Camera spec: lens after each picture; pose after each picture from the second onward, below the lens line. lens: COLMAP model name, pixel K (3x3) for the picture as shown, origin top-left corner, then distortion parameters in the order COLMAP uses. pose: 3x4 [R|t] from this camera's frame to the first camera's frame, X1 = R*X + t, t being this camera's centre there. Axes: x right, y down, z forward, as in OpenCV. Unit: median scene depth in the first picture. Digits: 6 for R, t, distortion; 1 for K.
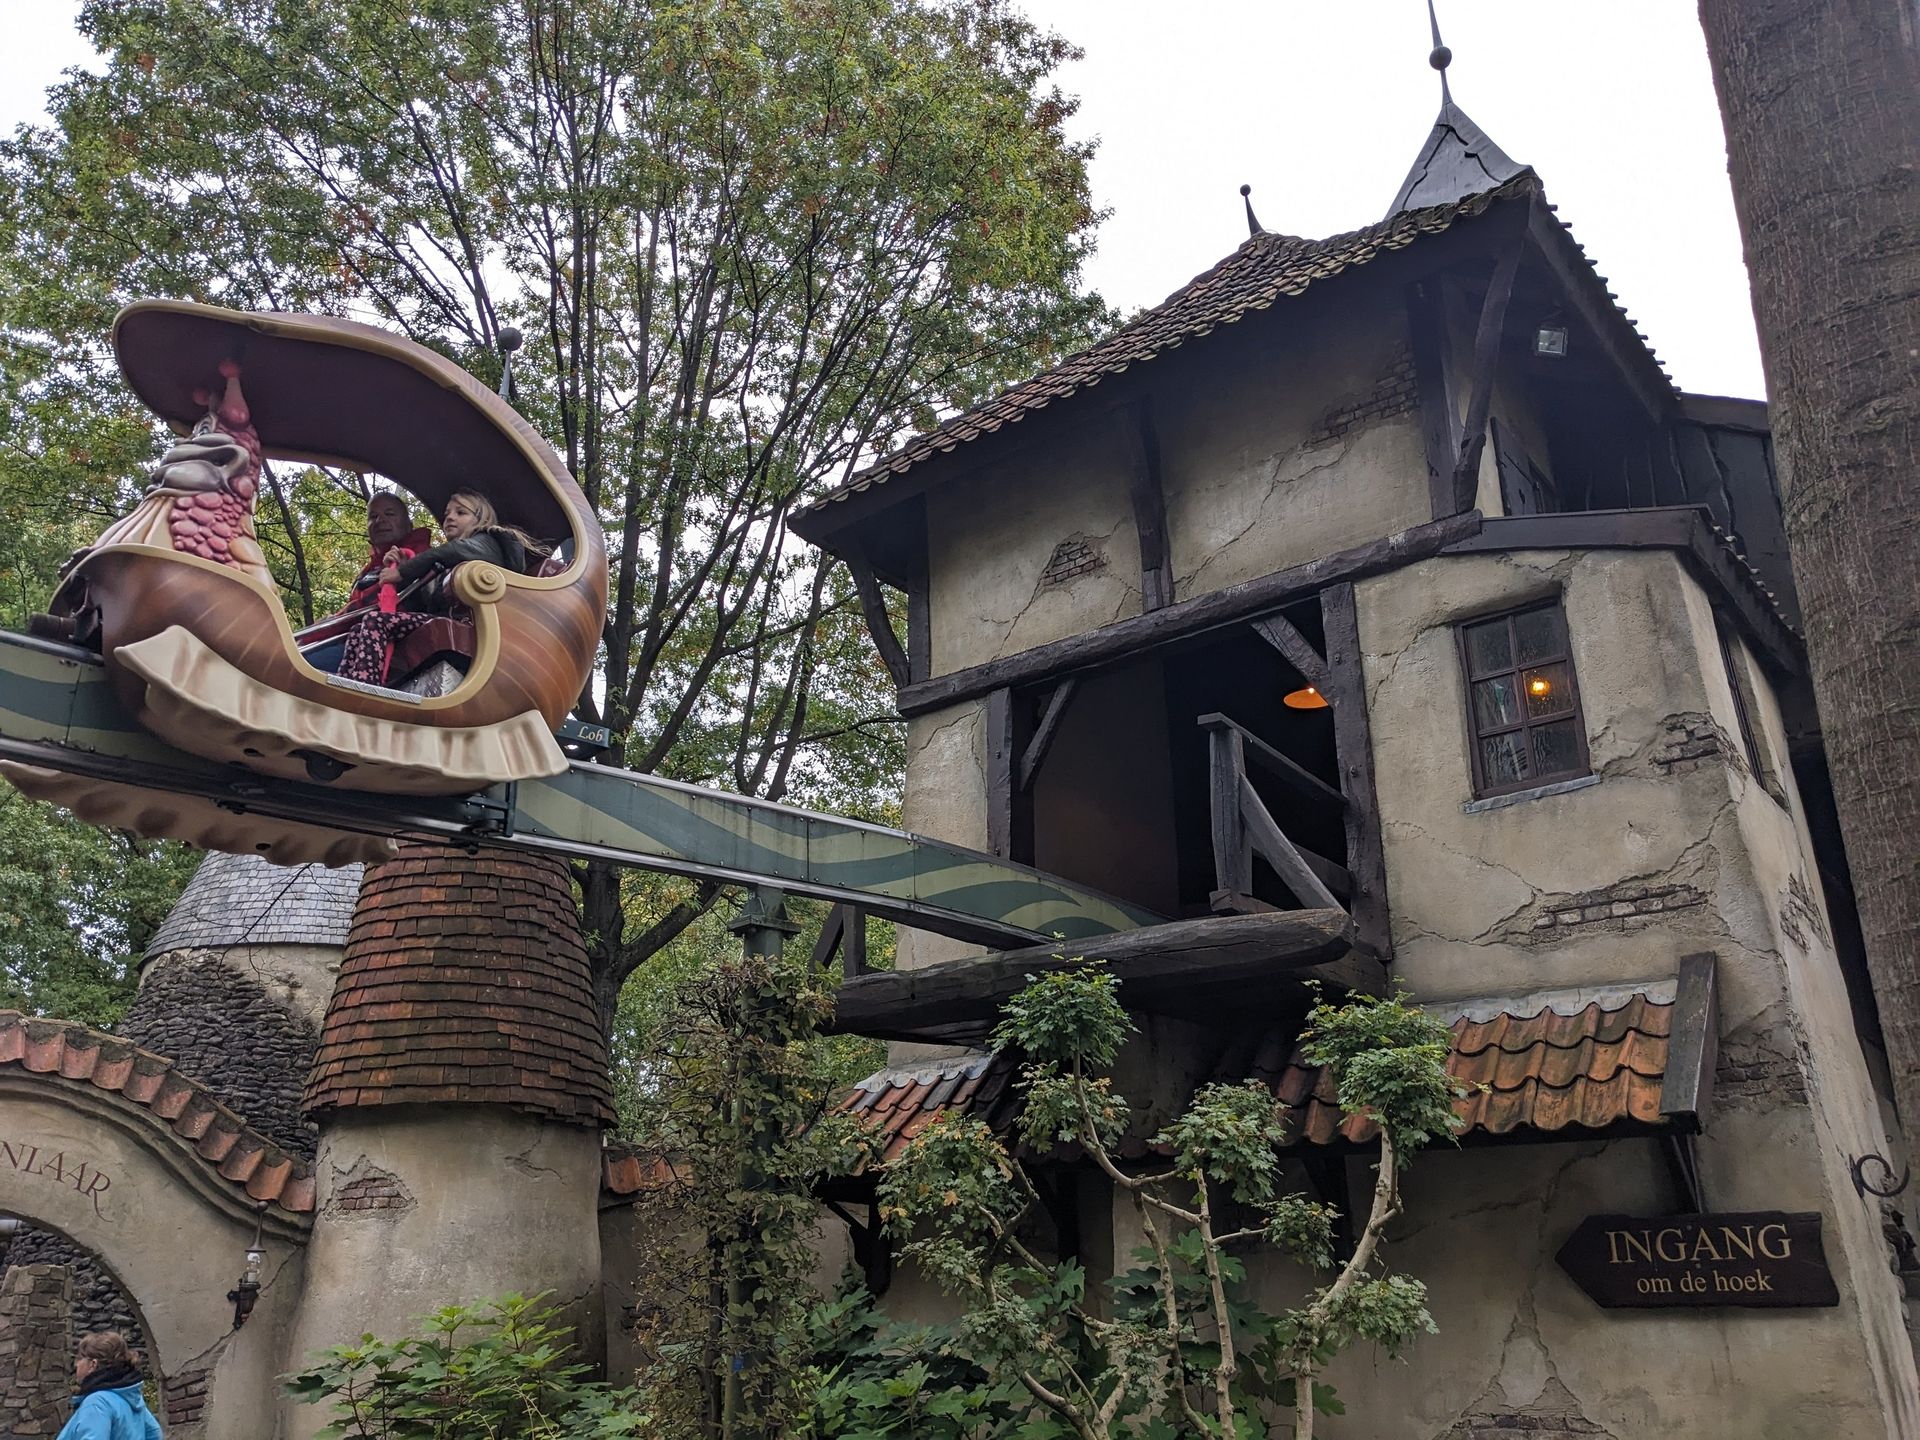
lens RADIAL K [[1521.7, 0, 955.8], [0, 1521.7, 707.4], [0, 0, 1]] dist [0.024761, -0.036939]
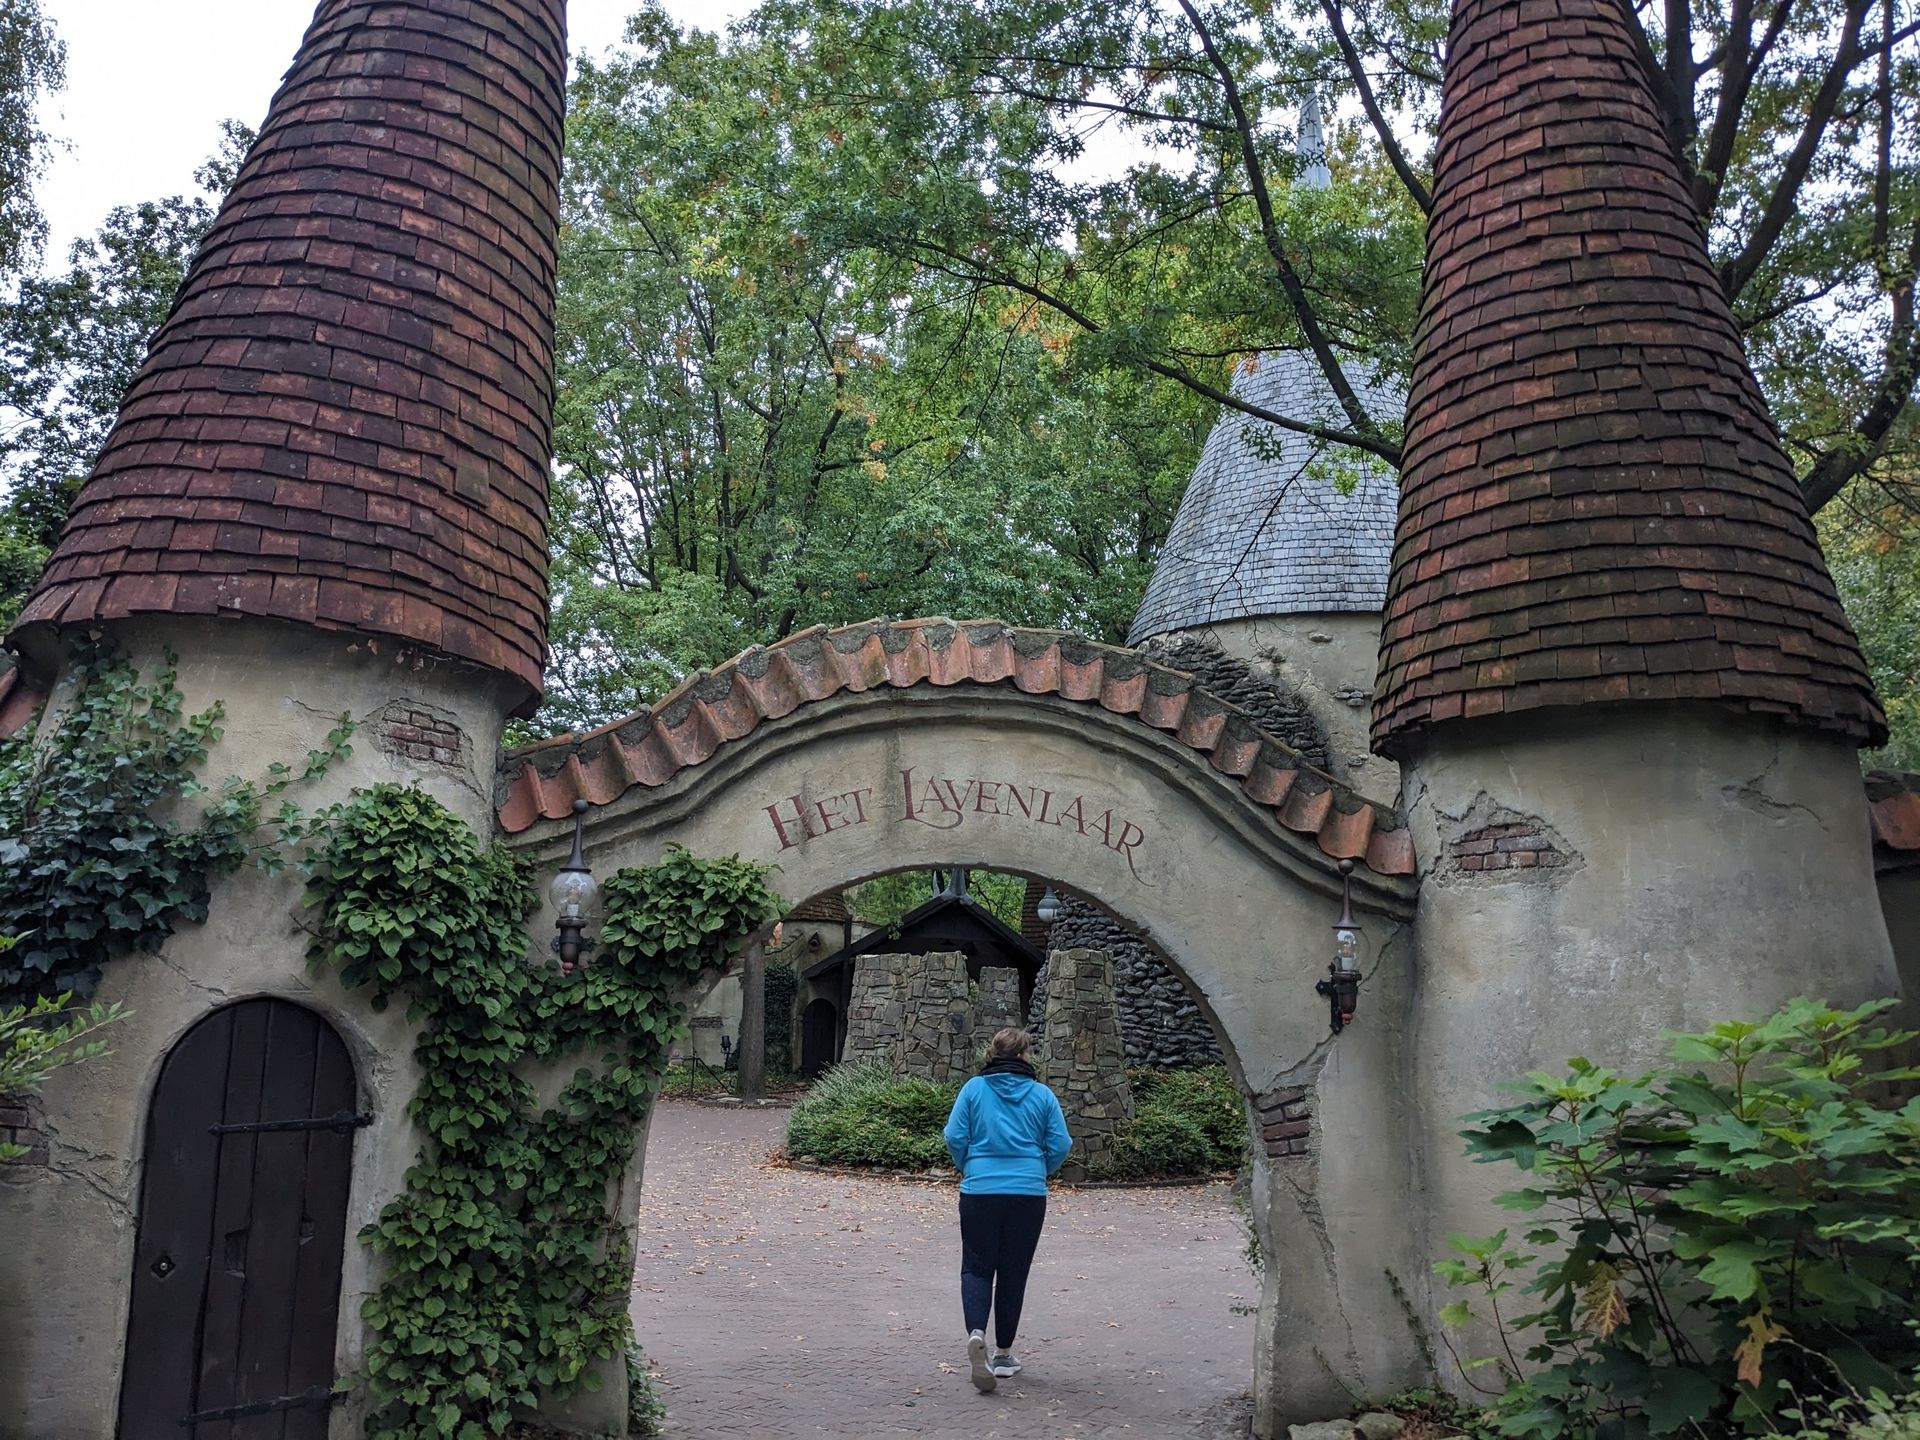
lens RADIAL K [[1521.7, 0, 955.1], [0, 1521.7, 723.2], [0, 0, 1]] dist [0.024761, -0.036939]
pose [[0.828216, -0.062597, -0.556901, -0.206846], [0.168405, 0.975612, 0.140788, 0.133048], [0.534507, -0.210388, 0.818559, 0.345724]]
